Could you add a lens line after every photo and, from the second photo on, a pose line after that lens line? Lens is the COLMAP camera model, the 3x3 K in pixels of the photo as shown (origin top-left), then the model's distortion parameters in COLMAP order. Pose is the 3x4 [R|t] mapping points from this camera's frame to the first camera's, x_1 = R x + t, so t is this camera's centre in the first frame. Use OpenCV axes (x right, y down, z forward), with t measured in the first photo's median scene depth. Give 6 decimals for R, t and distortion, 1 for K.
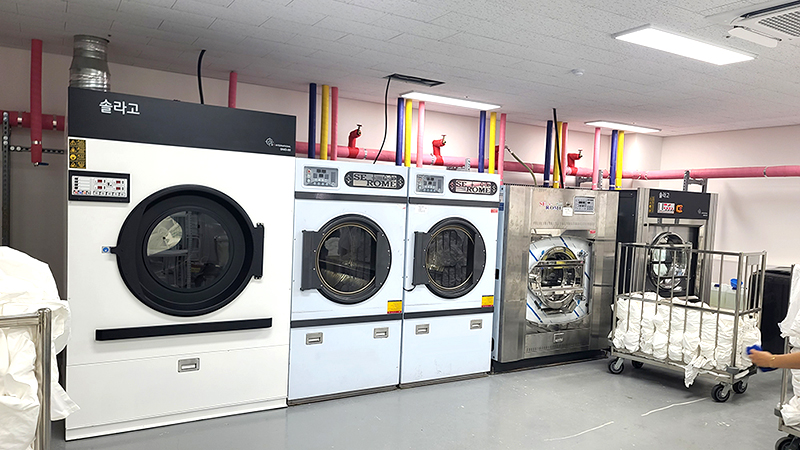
lens RADIAL K [[592.7, 0, 422.8], [0, 592.7, 239.4], [0, 0, 1]] dist [0.069607, -0.003139]
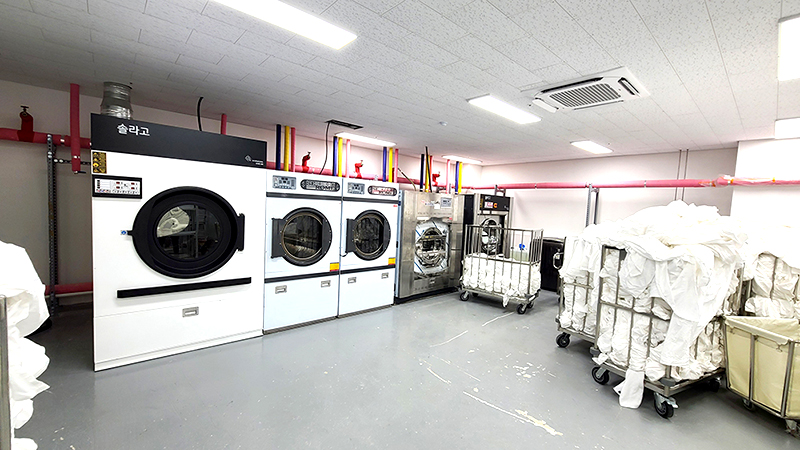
lens RADIAL K [[330.8, 0, 400.0], [0, 330.8, 225.0], [0, 0, 1]] dist [0.009304, 0.000000]
pose [[0.986097, -0.007747, 0.165991, -0.018761], [0.006993, 0.999962, 0.005123, 0.000191], [-0.166024, -0.003891, 0.986114, 0.100459]]
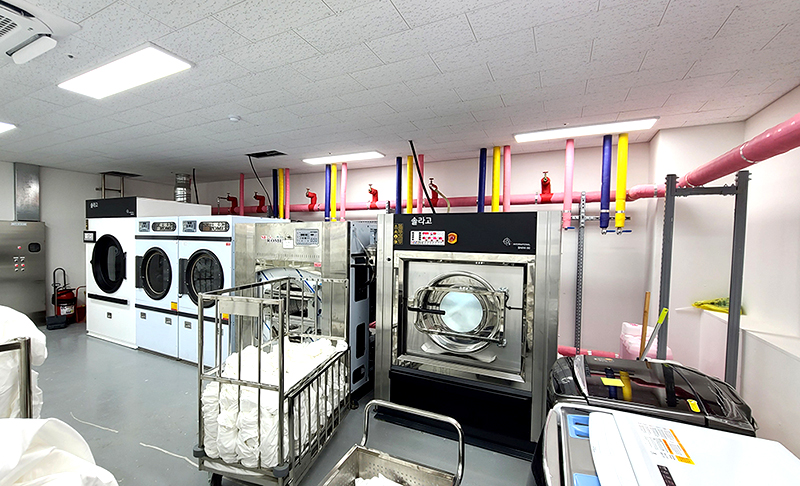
lens RADIAL K [[359.7, 0, 368.2], [0, 359.7, 242.4], [0, 0, 1]] dist [0.000900, -0.000056]
pose [[0.485755, -0.022085, -0.873816, 0.949984], [-0.041984, 0.997937, -0.048562, -0.027327], [0.873086, 0.060275, 0.483826, 0.899771]]
